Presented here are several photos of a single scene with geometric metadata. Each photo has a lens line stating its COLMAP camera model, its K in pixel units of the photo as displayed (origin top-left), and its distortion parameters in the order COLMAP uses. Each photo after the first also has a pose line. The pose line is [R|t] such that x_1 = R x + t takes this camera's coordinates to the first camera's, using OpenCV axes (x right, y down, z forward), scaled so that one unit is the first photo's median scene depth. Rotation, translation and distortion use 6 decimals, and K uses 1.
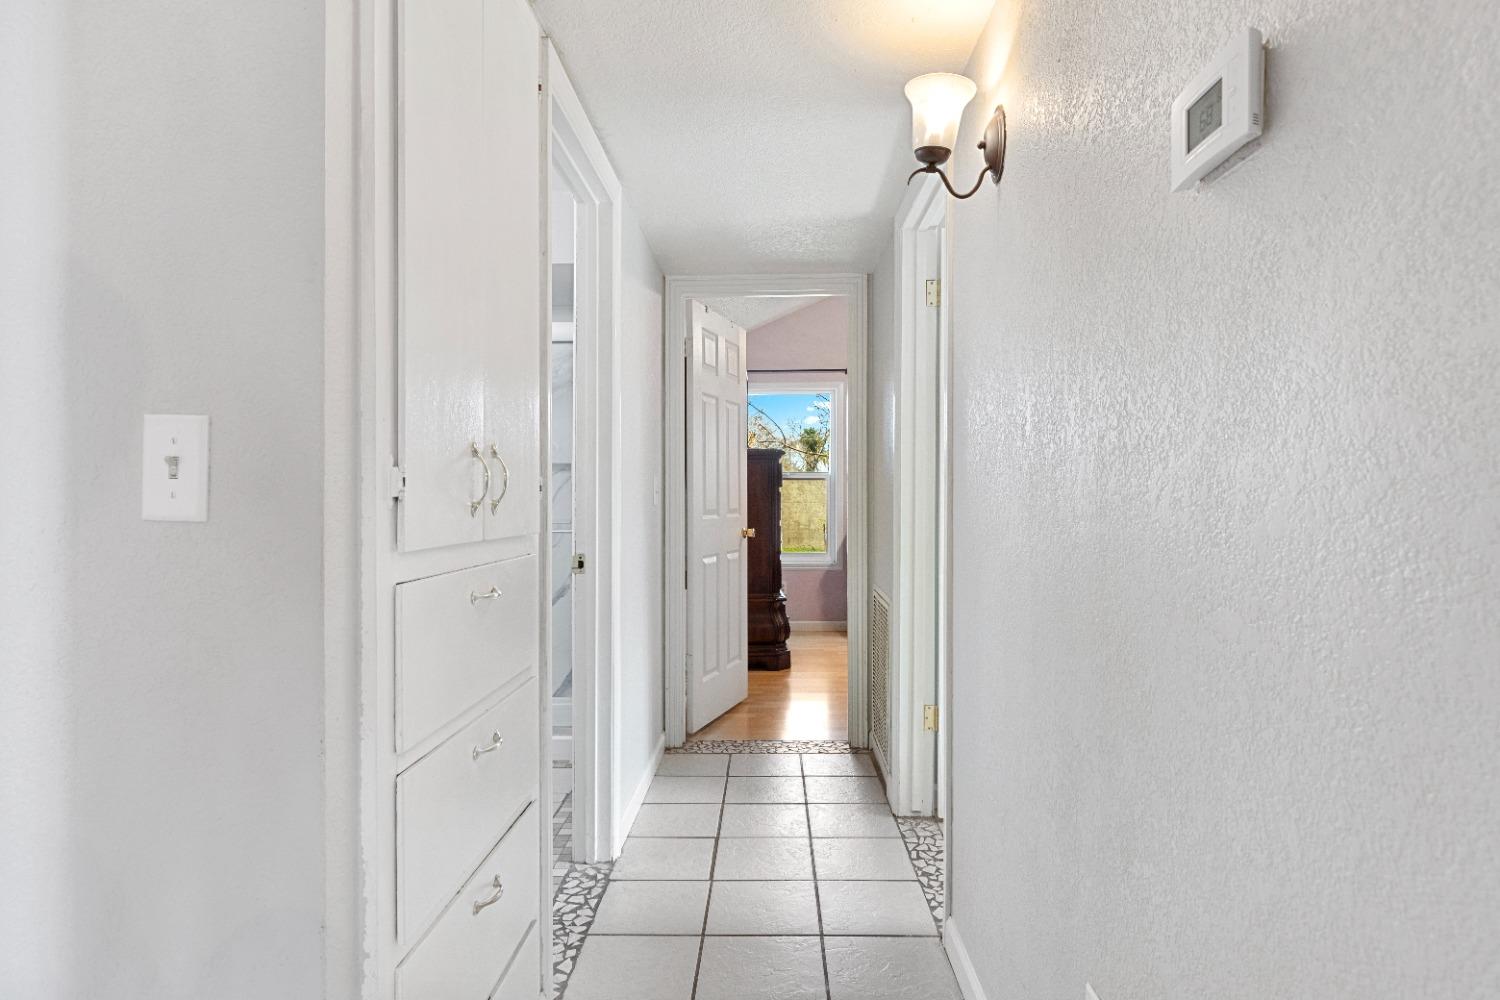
lens RADIAL K [[809.8, 0, 750.8], [0, 809.8, 498.8], [0, 0, 1]] dist [0.004229, 0.000369]
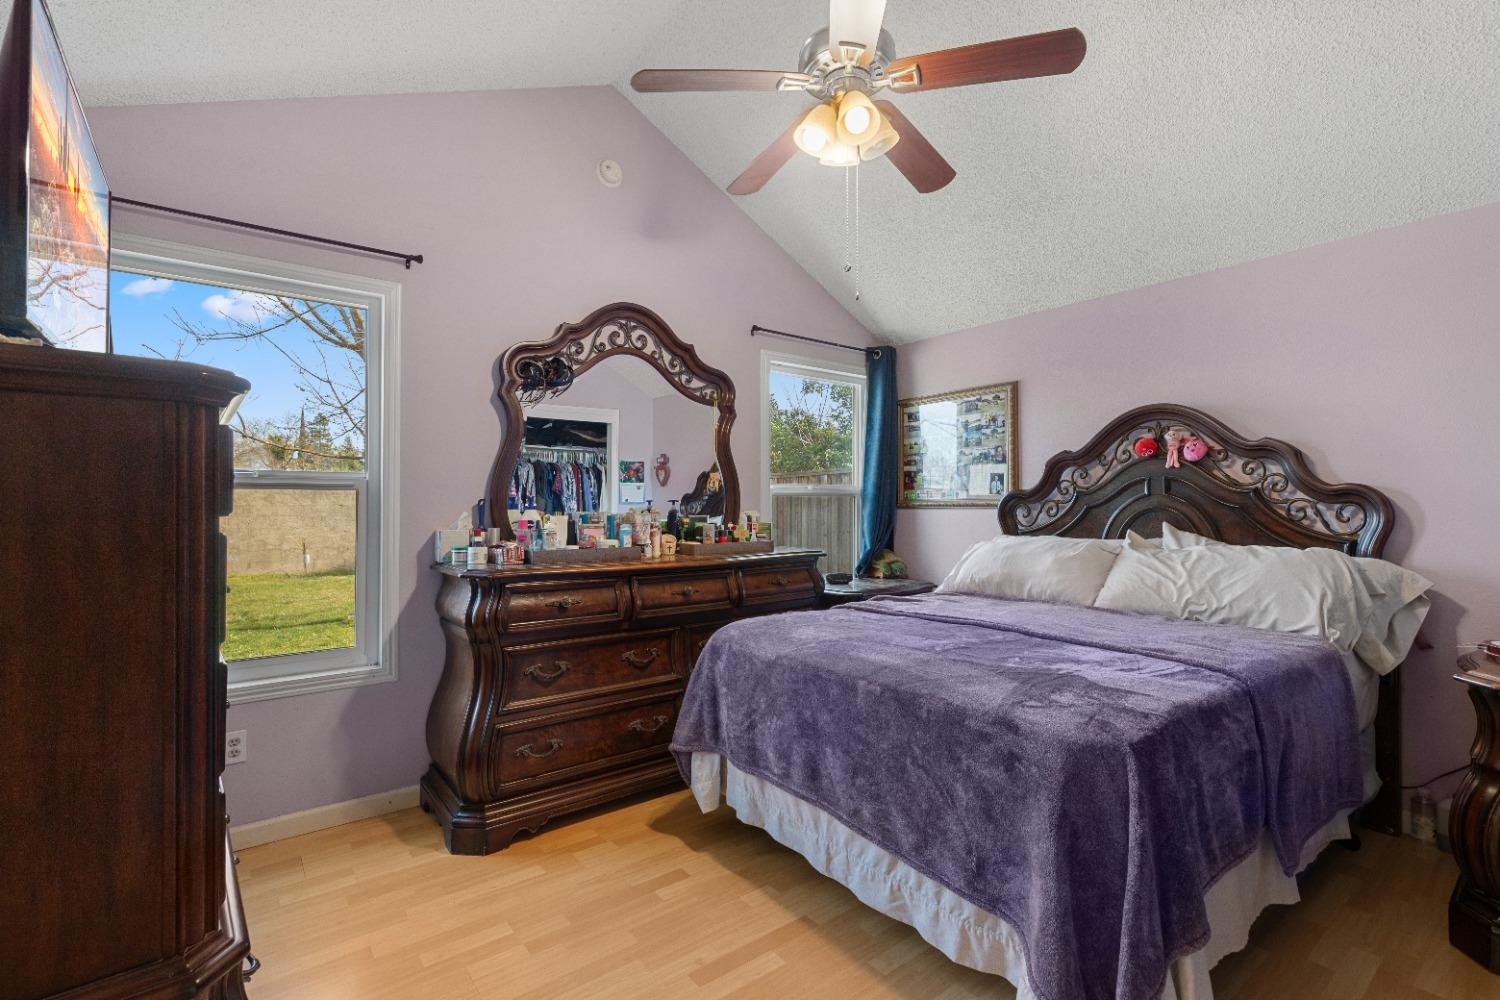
lens RADIAL K [[683.1, 0, 752.5], [0, 683.1, 498.8], [0, 0, 1]] dist [0.005145, 0.000605]
pose [[0.776579, 0.008635, 0.629961, 0.018910], [-0.000497, 0.999914, -0.013094, -0.010271], [-0.630020, 0.009855, 0.776516, 0.462705]]
